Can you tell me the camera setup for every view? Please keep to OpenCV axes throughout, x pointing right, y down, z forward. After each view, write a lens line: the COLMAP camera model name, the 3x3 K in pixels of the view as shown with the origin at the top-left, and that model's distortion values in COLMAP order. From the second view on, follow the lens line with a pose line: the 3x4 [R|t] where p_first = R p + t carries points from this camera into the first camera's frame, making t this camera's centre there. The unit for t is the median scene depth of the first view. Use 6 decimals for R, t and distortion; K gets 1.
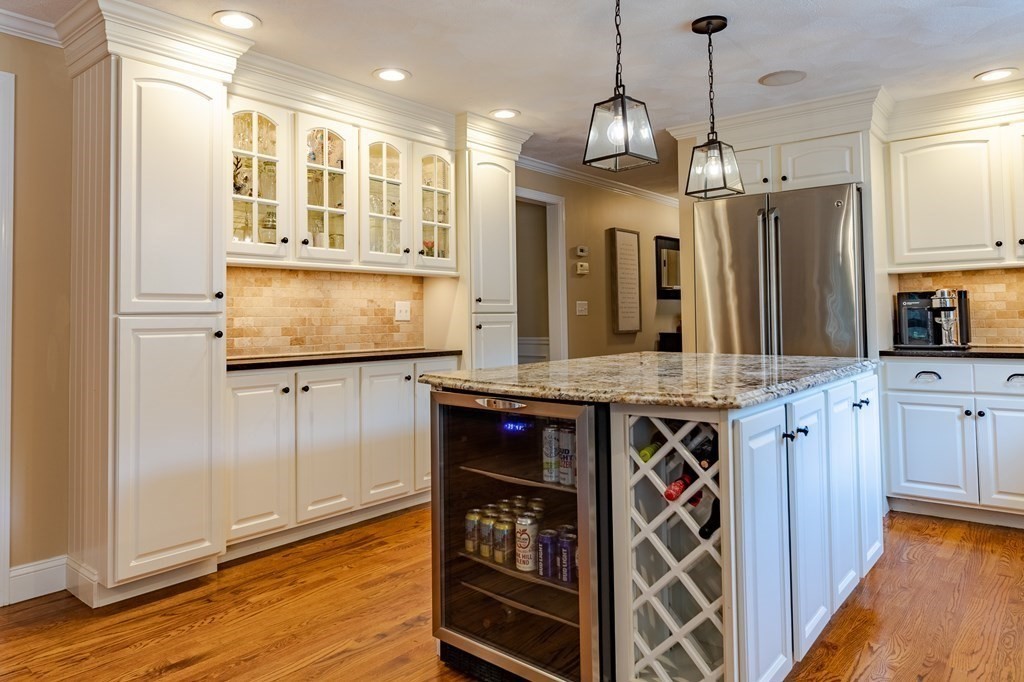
lens RADIAL K [[679.6, 0, 500.8], [0, 679.6, 295.9], [0, 0, 1]] dist [0.011879, -0.011206]
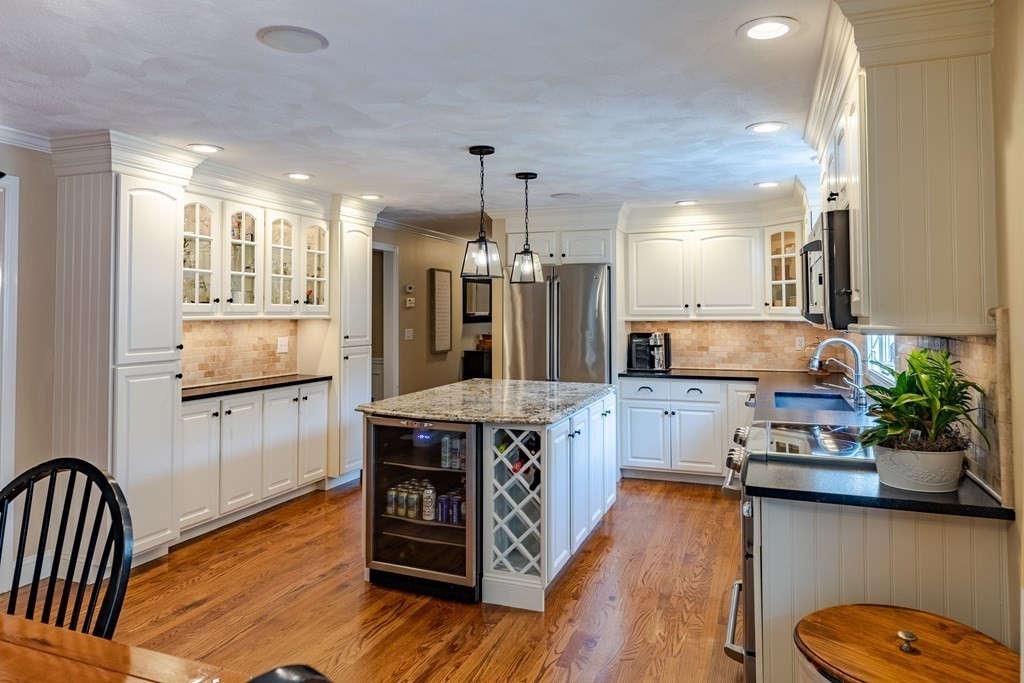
lens RADIAL K [[679.6, 0, 504.2], [0, 679.6, 297.7], [0, 0, 1]] dist [0.011879, -0.011206]
pose [[0.945625, 0.021711, 0.324533, -0.246997], [-0.024322, 0.999696, 0.003992, -0.118540], [-0.324347, -0.011668, 0.945866, -0.476267]]
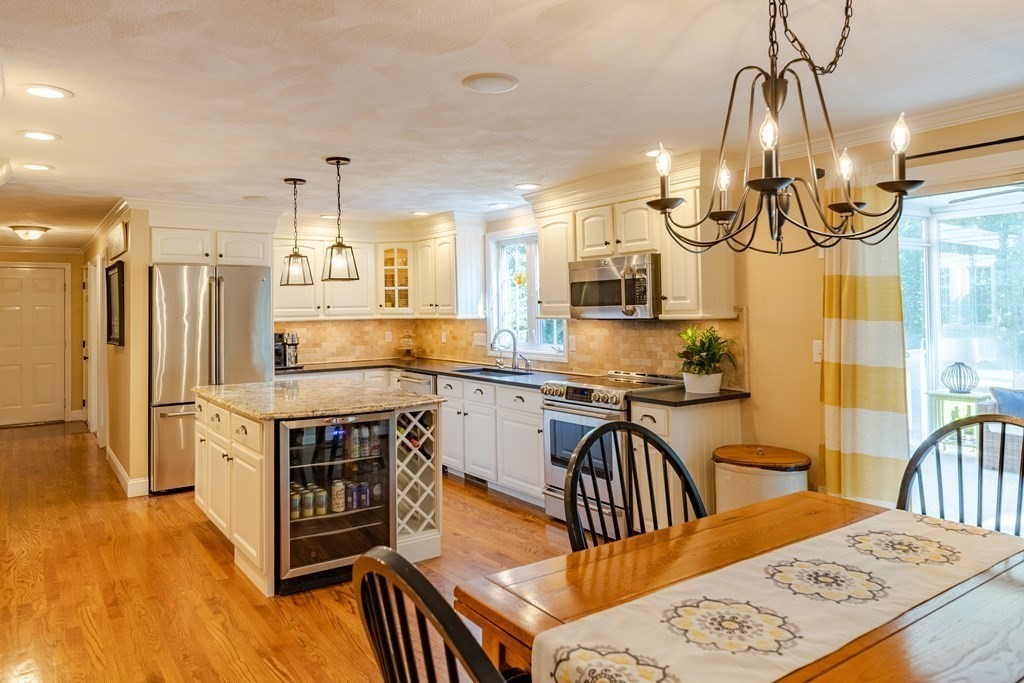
lens RADIAL K [[679.6, 0, 507.0], [0, 679.6, 291.4], [0, 0, 1]] dist [0.011879, -0.011206]
pose [[0.254770, 0.038922, 0.966218, -1.126492], [-0.022197, 0.999162, -0.034396, -0.087778], [-0.966747, -0.012685, 0.255421, 0.084647]]
